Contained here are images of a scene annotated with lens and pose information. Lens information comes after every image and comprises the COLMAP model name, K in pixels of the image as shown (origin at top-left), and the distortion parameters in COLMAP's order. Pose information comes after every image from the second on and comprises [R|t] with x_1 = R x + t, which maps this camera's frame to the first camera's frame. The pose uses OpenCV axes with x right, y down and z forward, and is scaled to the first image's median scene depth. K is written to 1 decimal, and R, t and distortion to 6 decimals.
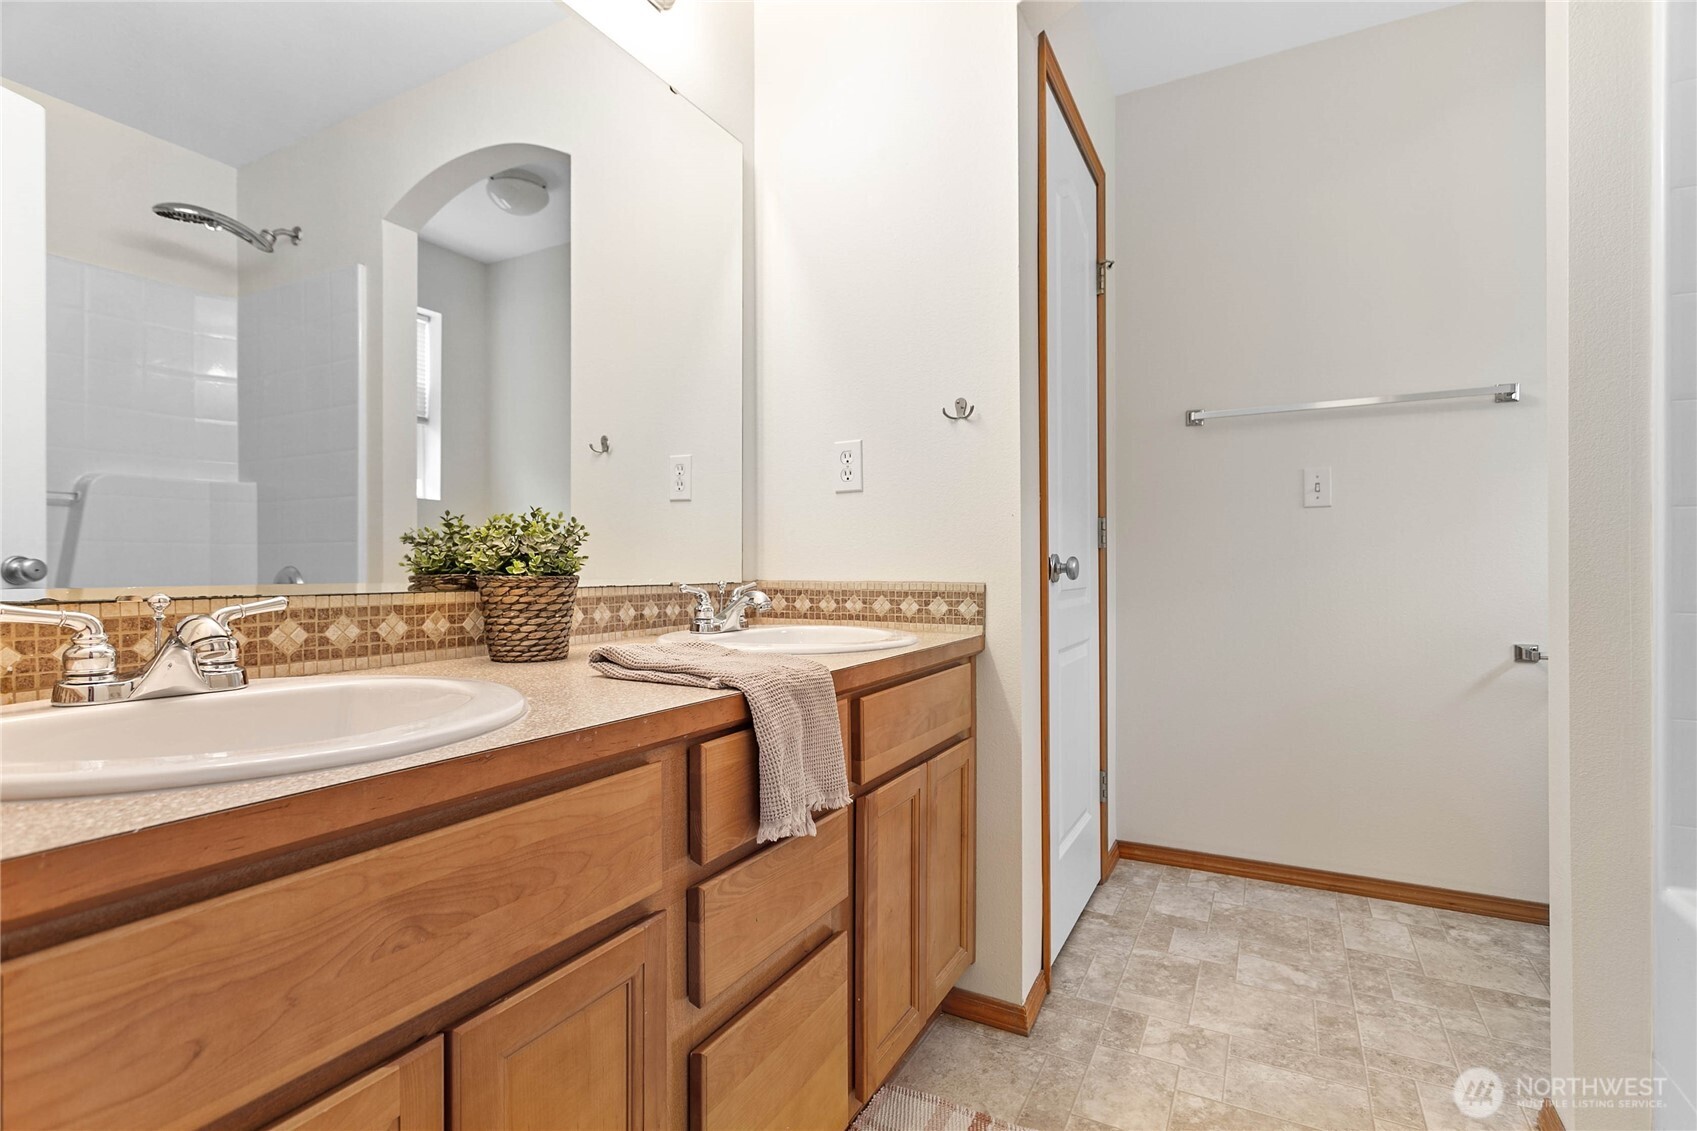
lens RADIAL K [[817.1, 0, 840.4], [0, 817.1, 572.3], [0, 0, 1]] dist [-0.003024, 0.003346]
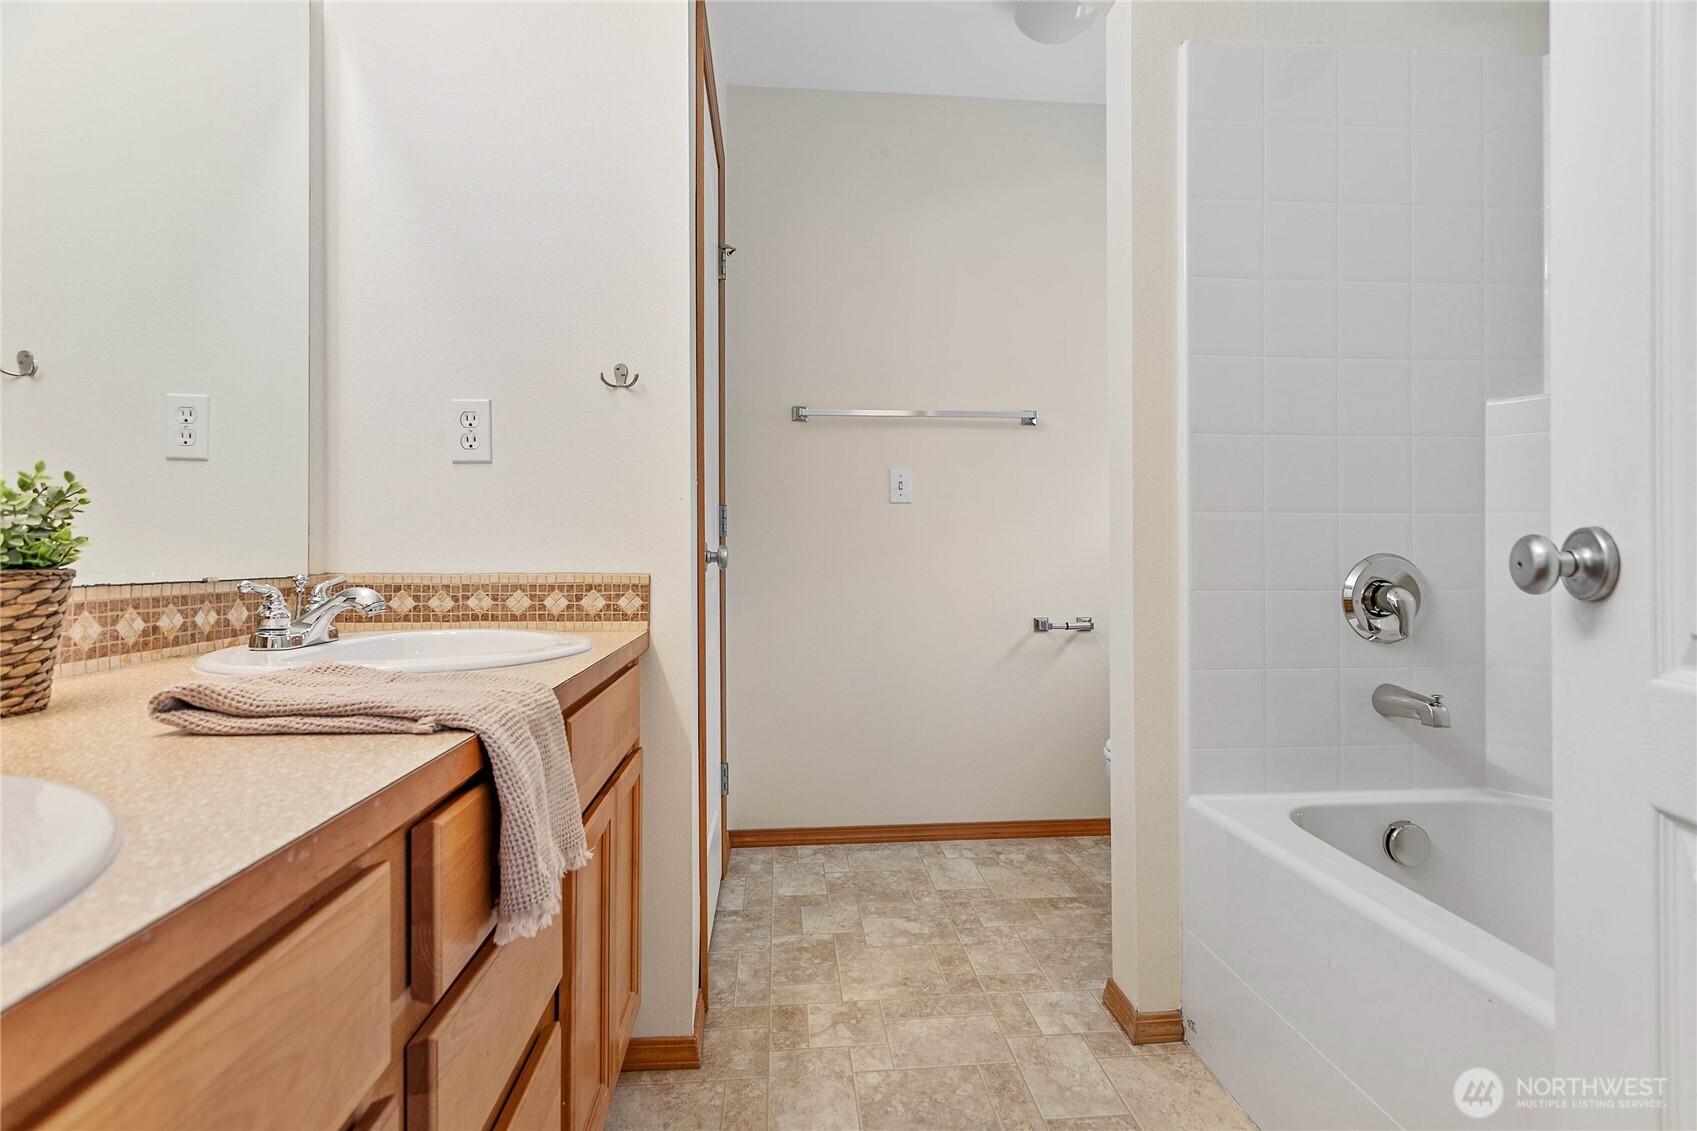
lens RADIAL K [[817.1, 0, 853.6], [0, 817.1, 552.4], [0, 0, 1]] dist [-0.003024, 0.003346]
pose [[0.833026, 0.003603, 0.553223, -0.130561], [0.002047, 0.999952, -0.009596, -0.001008], [-0.553231, 0.009126, 0.832978, 0.129867]]
